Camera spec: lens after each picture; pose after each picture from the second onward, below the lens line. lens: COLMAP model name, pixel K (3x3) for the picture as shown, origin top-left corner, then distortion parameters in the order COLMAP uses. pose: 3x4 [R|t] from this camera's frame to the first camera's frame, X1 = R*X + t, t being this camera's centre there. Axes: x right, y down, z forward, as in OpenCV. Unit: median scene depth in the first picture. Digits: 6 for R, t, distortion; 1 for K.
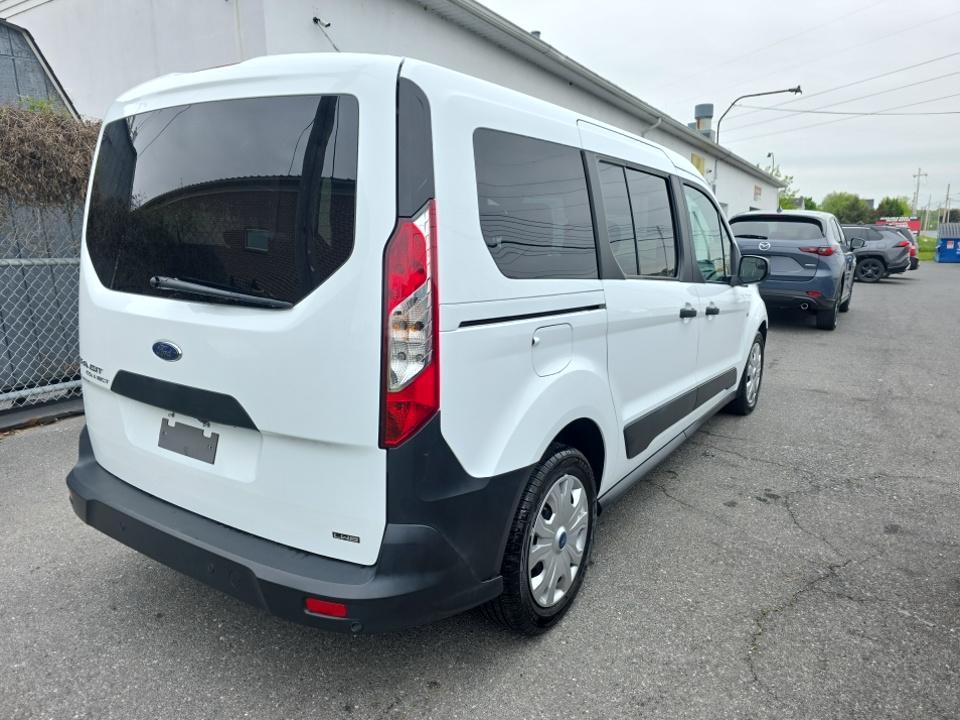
lens RADIAL K [[660.4, 0, 481.7], [0, 660.4, 372.5], [0, 0, 1]] dist [0.028077, -0.001514]
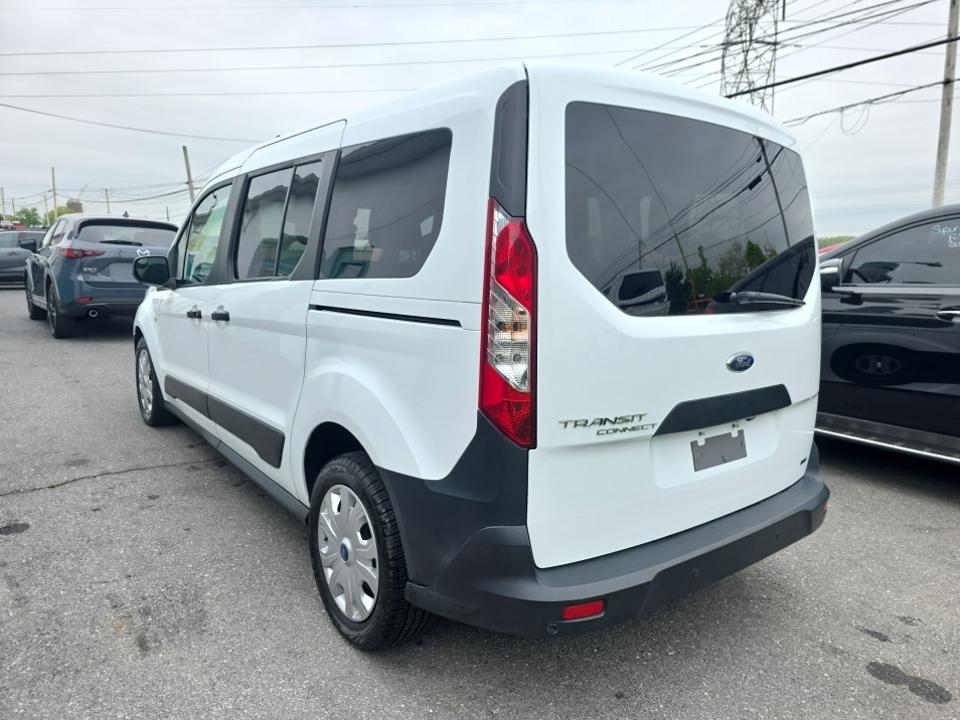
lens RADIAL K [[654.1, 0, 480.0], [0, 654.1, 360.0], [0, 0, 1]] dist [0.027660, -0.003536]
pose [[0.314614, -0.153085, 0.936794, -1.527716], [0.167999, 0.980310, 0.103775, -0.208048], [-0.934235, 0.124732, 0.334137, 1.008698]]
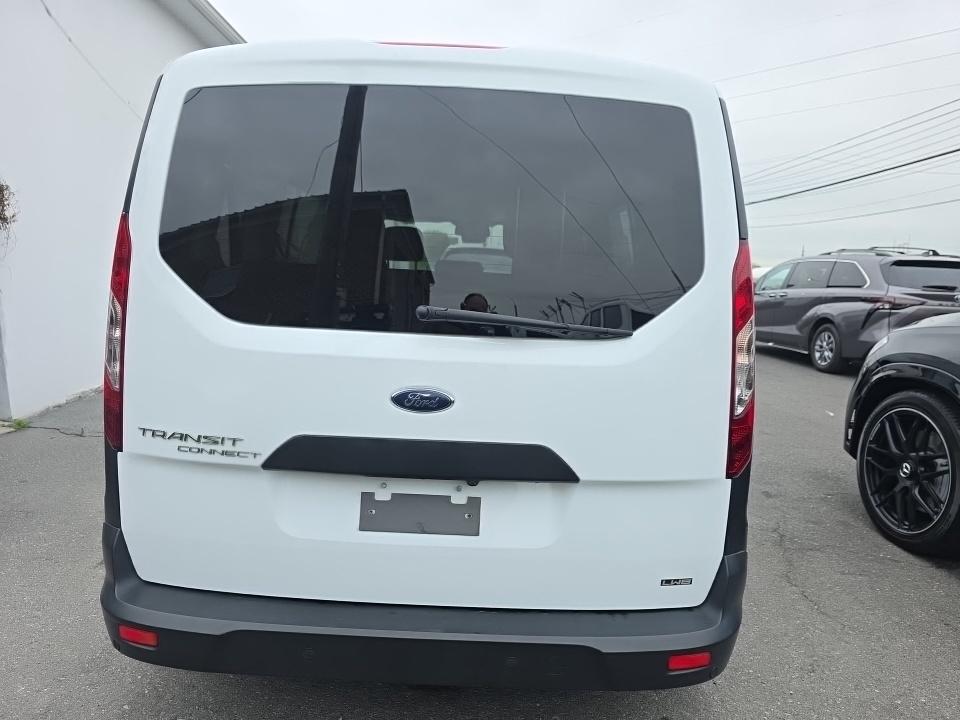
lens RADIAL K [[654.1, 0, 480.0], [0, 654.1, 360.0], [0, 0, 1]] dist [0.027660, -0.003536]
pose [[0.842276, -0.065537, 0.535048, -0.797867], [0.085907, 0.996216, -0.013211, -0.062484], [-0.532157, 0.057092, 0.844718, 0.310176]]
